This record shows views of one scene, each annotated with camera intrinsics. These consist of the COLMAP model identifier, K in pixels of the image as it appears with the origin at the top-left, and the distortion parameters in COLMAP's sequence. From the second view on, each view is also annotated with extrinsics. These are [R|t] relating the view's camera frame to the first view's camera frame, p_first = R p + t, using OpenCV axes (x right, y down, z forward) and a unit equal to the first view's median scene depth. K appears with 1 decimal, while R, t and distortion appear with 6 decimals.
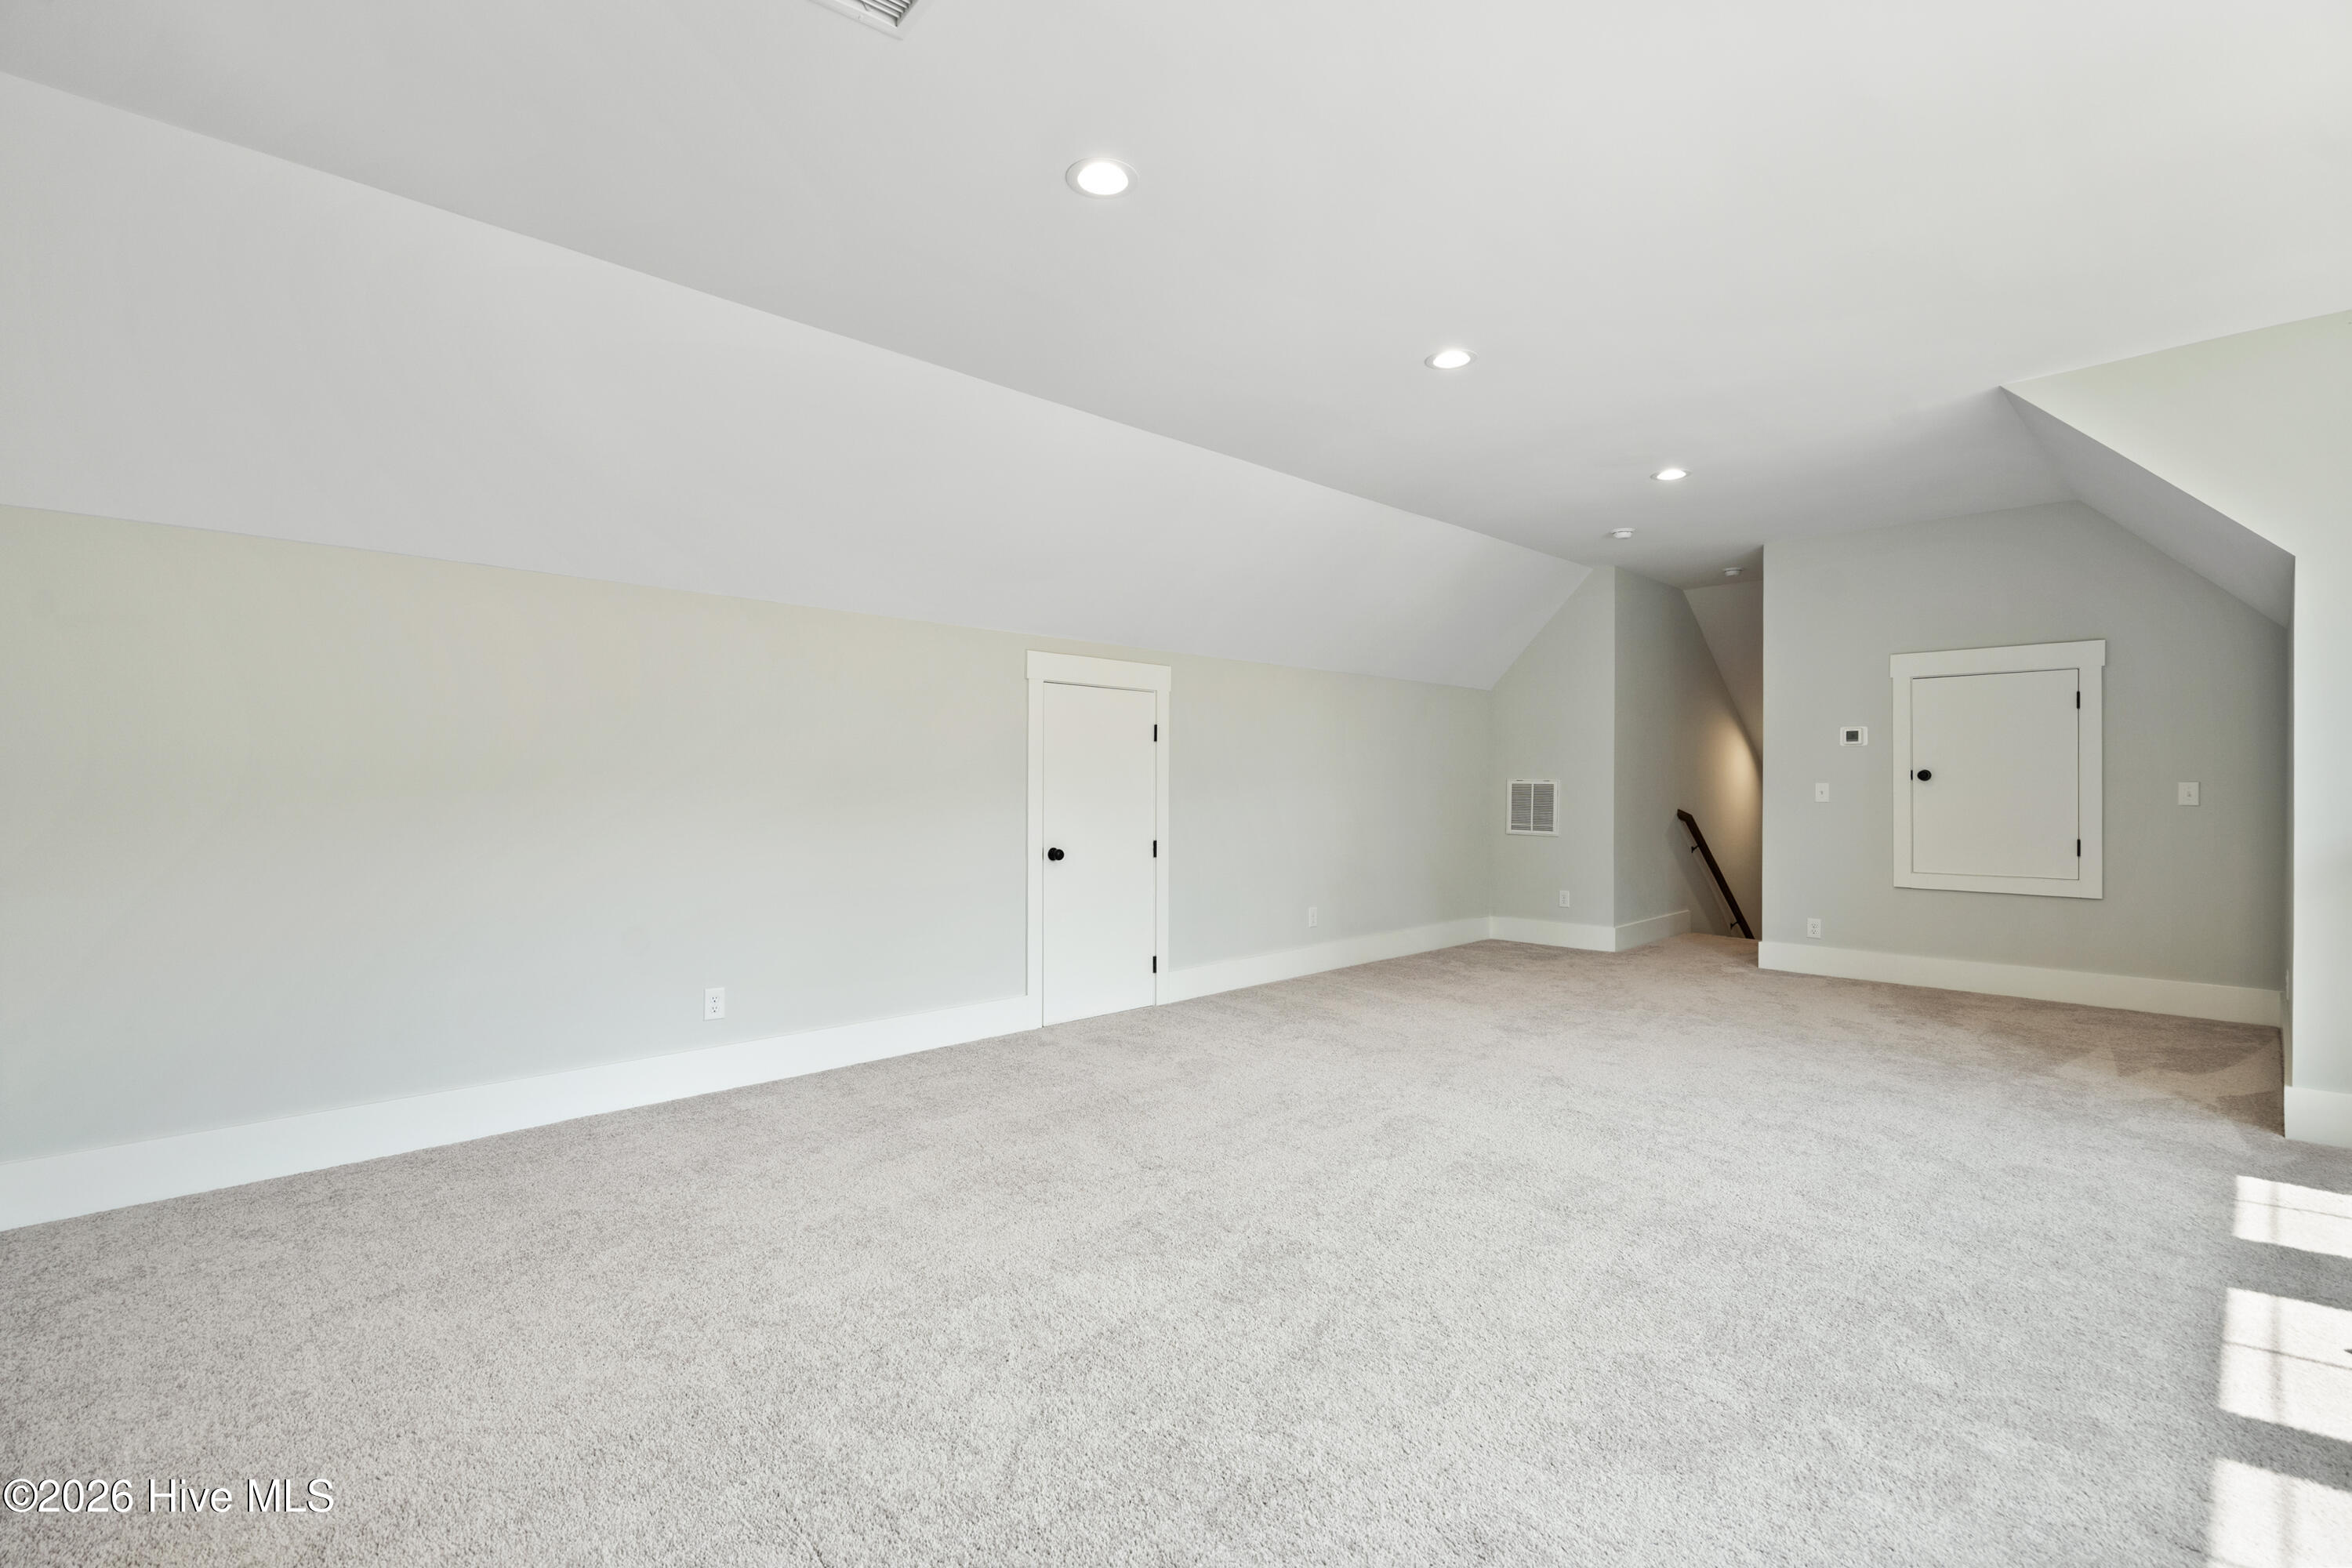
lens RADIAL K [[1074.5, 0, 1173.4], [0, 1074.5, 780.9], [0, 0, 1]] dist [0.001135, -0.000068]
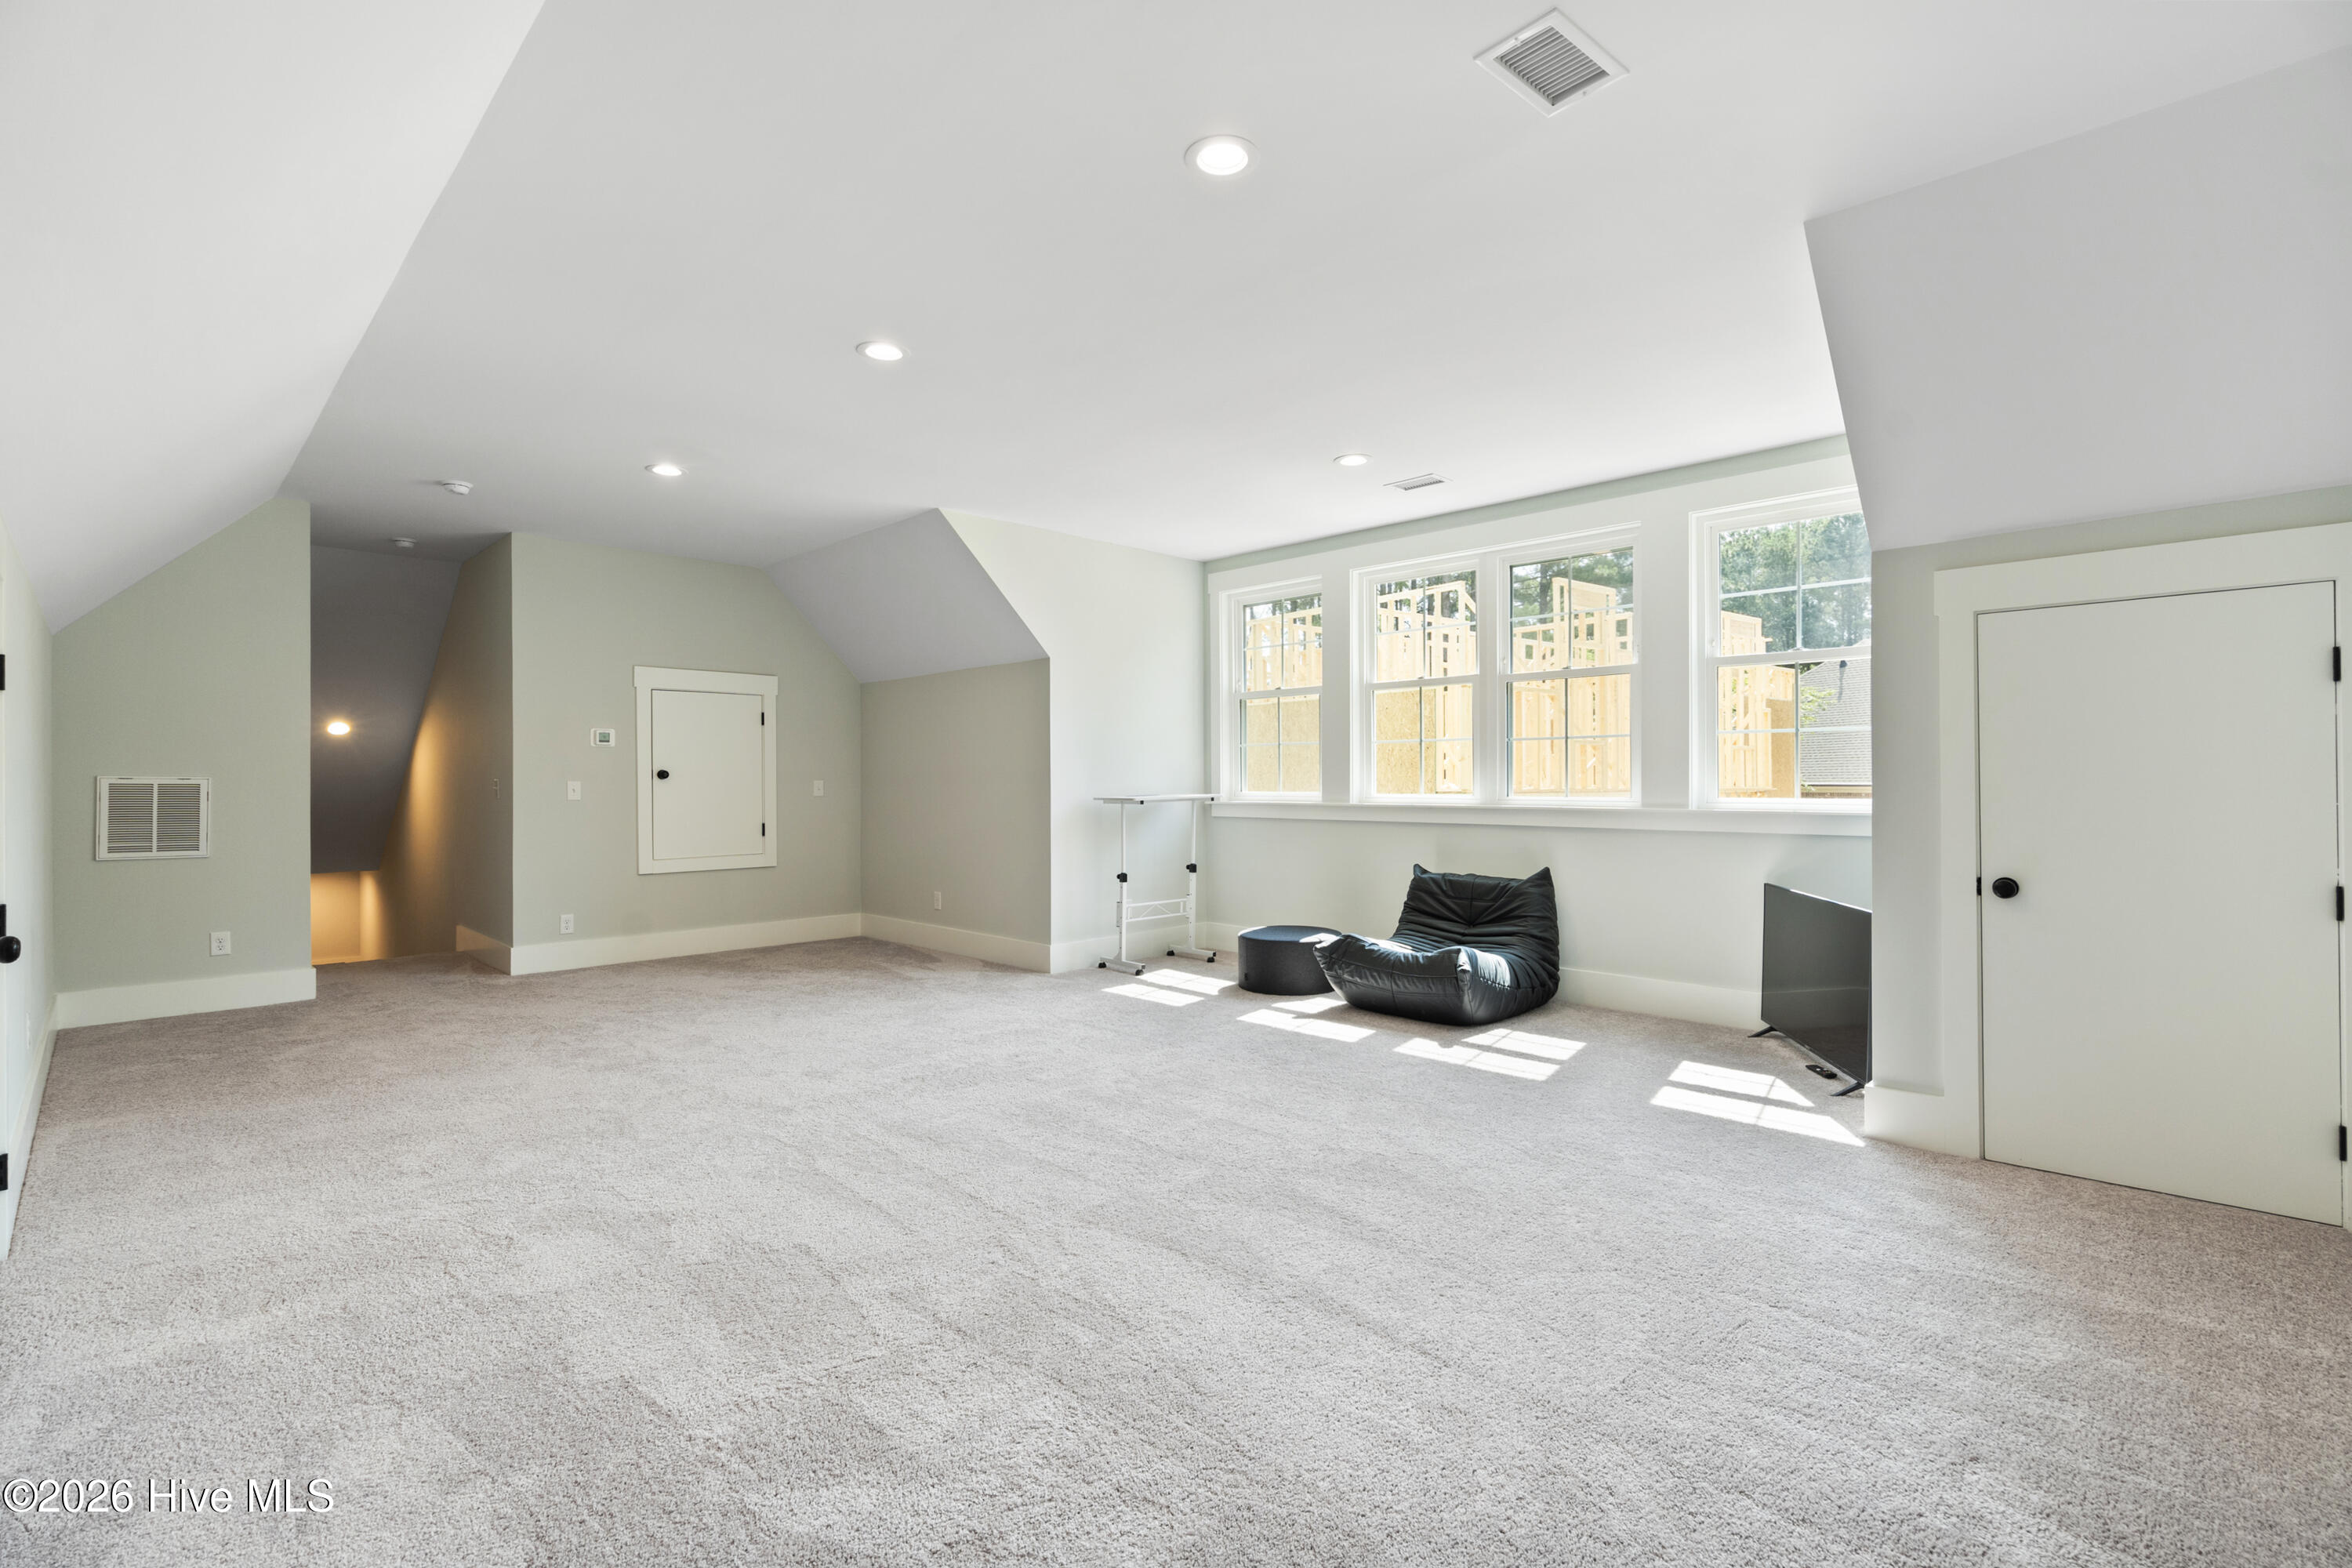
lens RADIAL K [[1074.5, 0, 1174.1], [0, 1074.5, 786.2], [0, 0, 1]] dist [0.001135, -0.000068]
pose [[-0.009886, -0.004913, 0.999939, -0.432477], [0.000238, 0.999988, 0.004916, 0.001600], [-0.999951, 0.000286, -0.009884, 0.439870]]
